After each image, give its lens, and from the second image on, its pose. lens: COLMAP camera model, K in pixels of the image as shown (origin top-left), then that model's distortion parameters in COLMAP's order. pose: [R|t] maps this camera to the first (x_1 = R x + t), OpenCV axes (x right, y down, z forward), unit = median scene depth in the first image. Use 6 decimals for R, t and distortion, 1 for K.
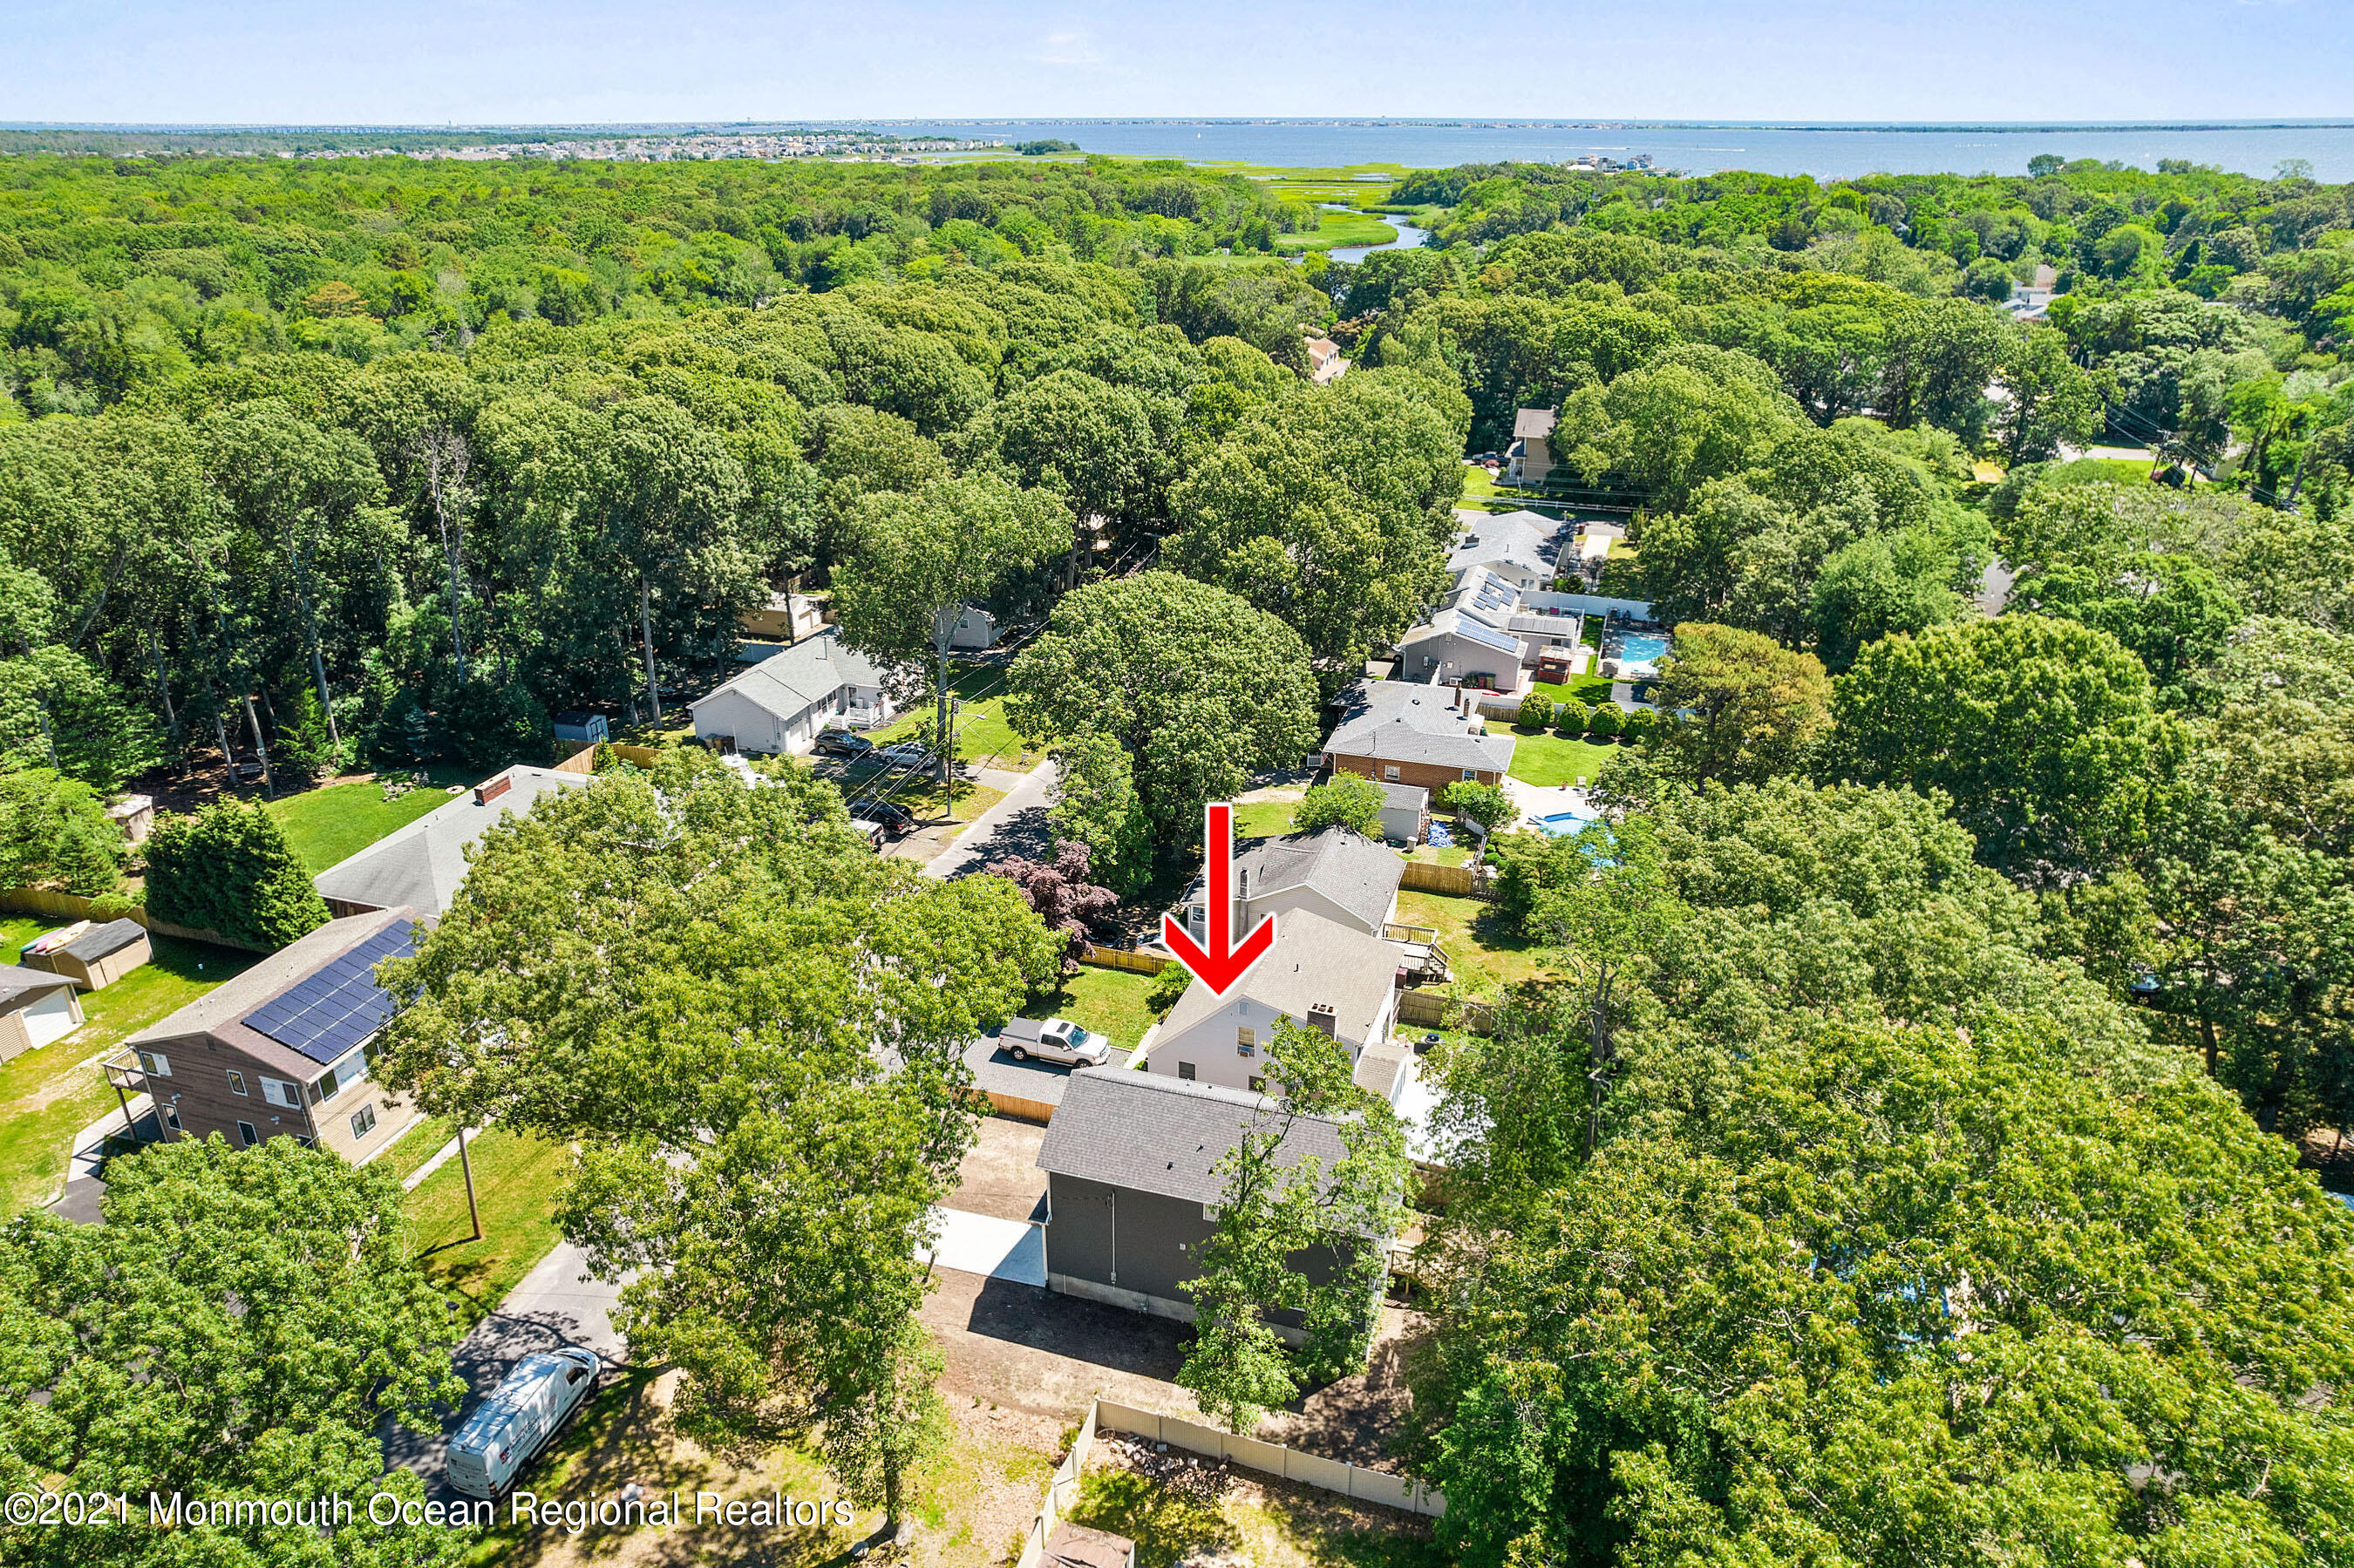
lens RADIAL K [[1498.2, 0, 1176.2], [0, 1498.2, 785.5], [0, 0, 1]] dist [-0.079921, 0.066668]
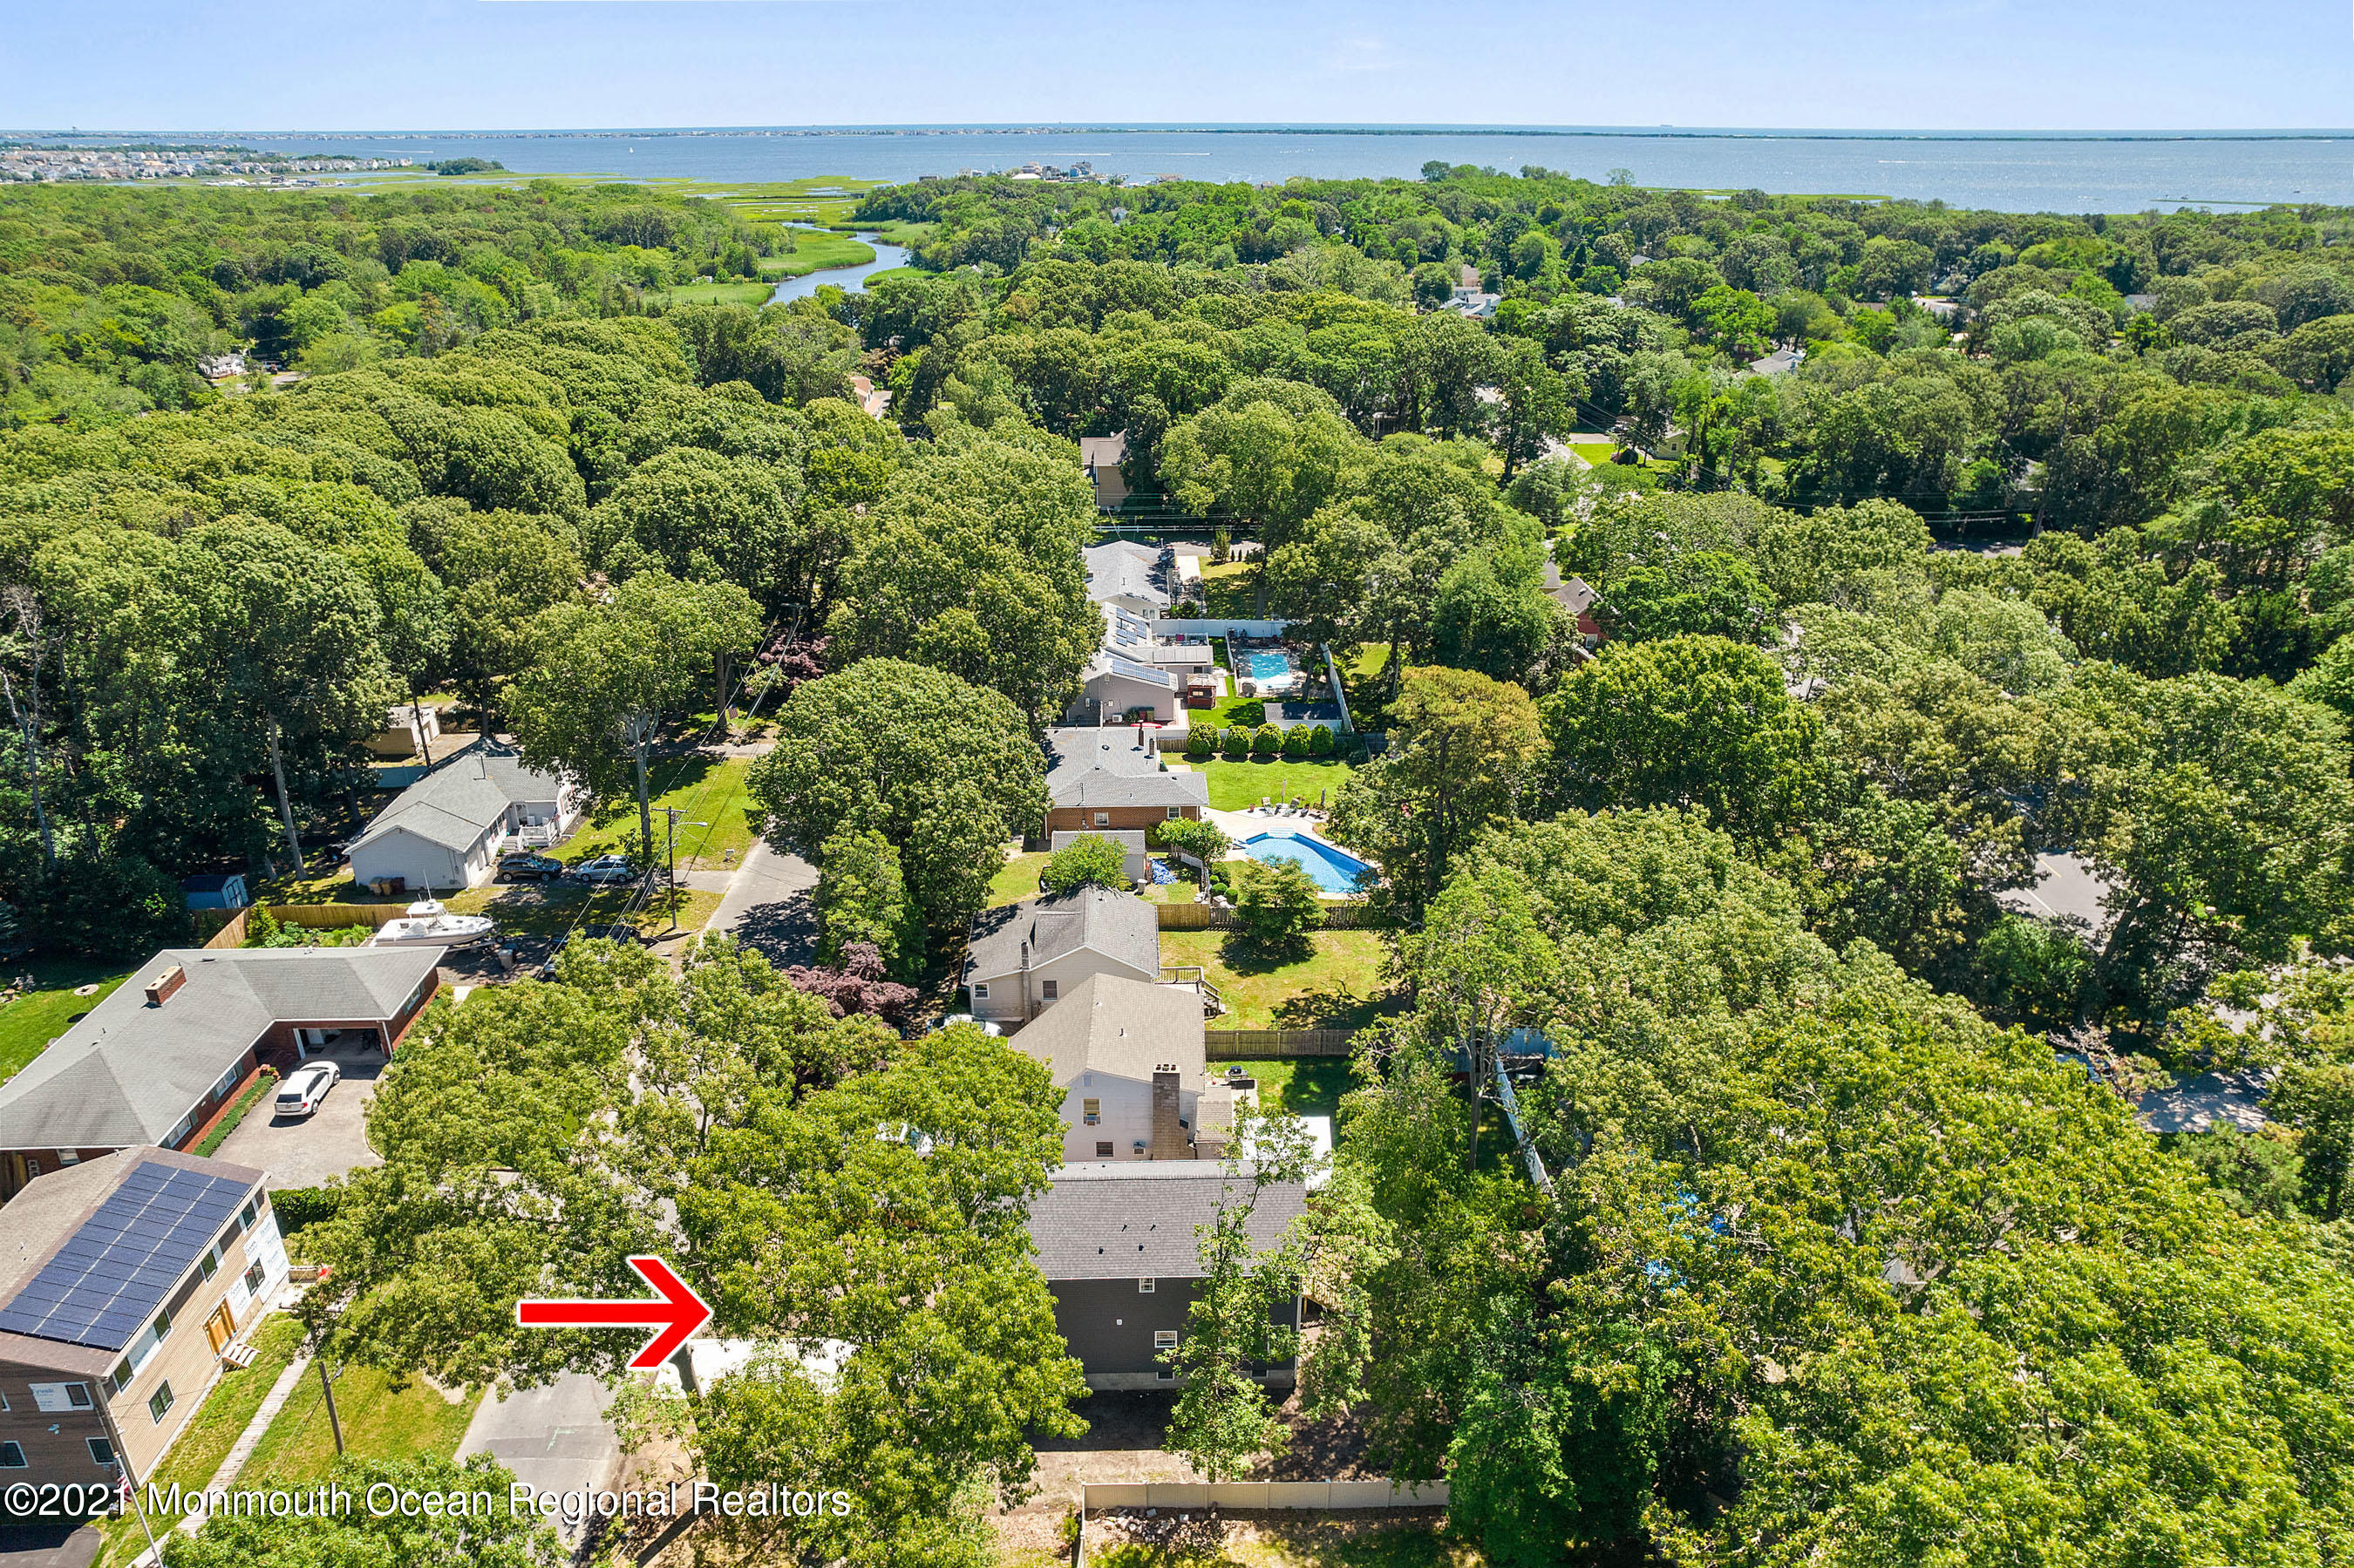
lens RADIAL K [[1494.0, 0, 1127.6], [0, 1494.0, 780.3], [0, 0, 1]] dist [-0.081275, 0.064467]
pose [[0.944152, -0.134957, 0.300605, -0.133024], [0.135084, 0.990623, 0.020465, -0.048357], [-0.300548, 0.021284, 0.953529, -0.008286]]
